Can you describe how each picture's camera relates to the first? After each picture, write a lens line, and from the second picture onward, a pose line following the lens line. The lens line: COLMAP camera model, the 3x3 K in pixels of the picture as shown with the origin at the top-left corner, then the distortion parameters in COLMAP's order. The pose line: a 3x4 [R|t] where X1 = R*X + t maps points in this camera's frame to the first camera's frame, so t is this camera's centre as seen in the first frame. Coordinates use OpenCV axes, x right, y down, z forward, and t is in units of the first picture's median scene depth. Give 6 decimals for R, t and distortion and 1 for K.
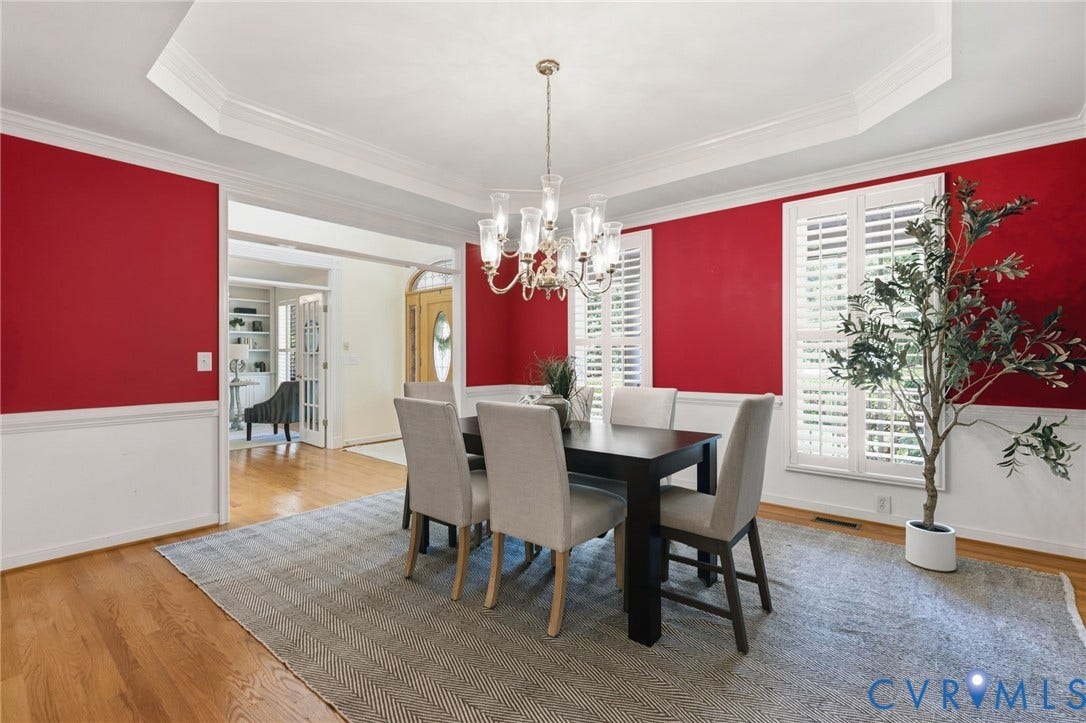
lens RADIAL K [[489.9, 0, 543.6], [0, 489.9, 363.1], [0, 0, 1]] dist [0.015688, -0.000786]
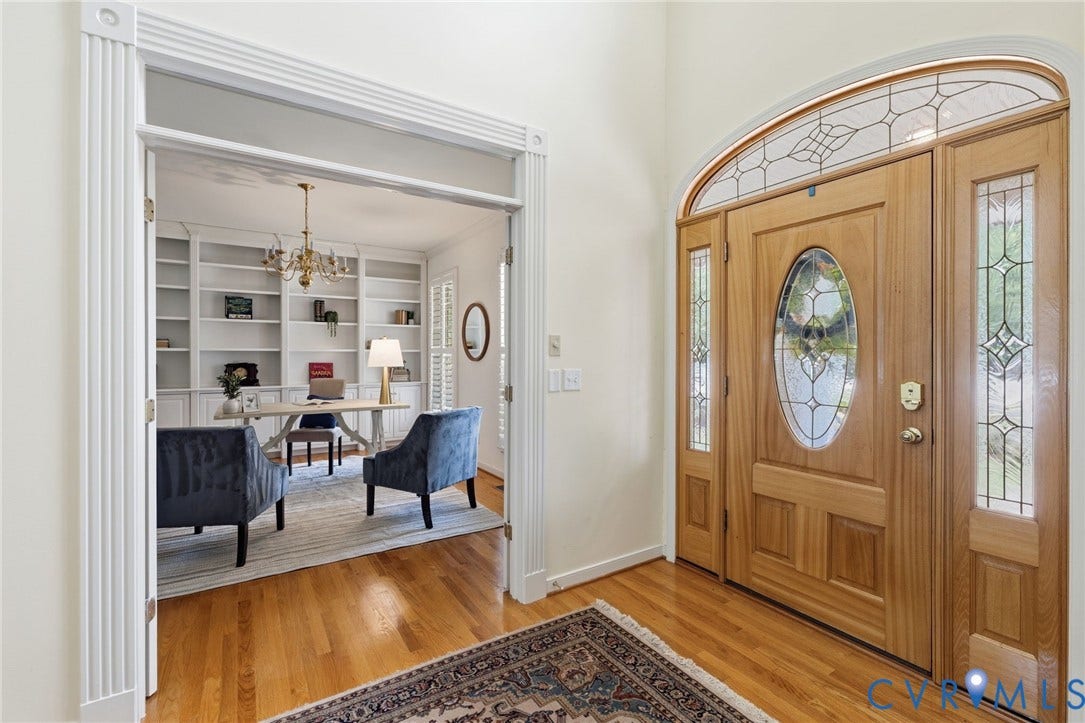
lens RADIAL K [[489.5, 0, 542.5], [0, 489.5, 357.5], [0, 0, 1]] dist [0.015688, -0.000786]
pose [[0.956869, 0.006562, -0.290444, -0.254142], [-0.009665, 0.999911, -0.009249, -0.018084], [0.290358, 0.011657, 0.956847, 0.529202]]
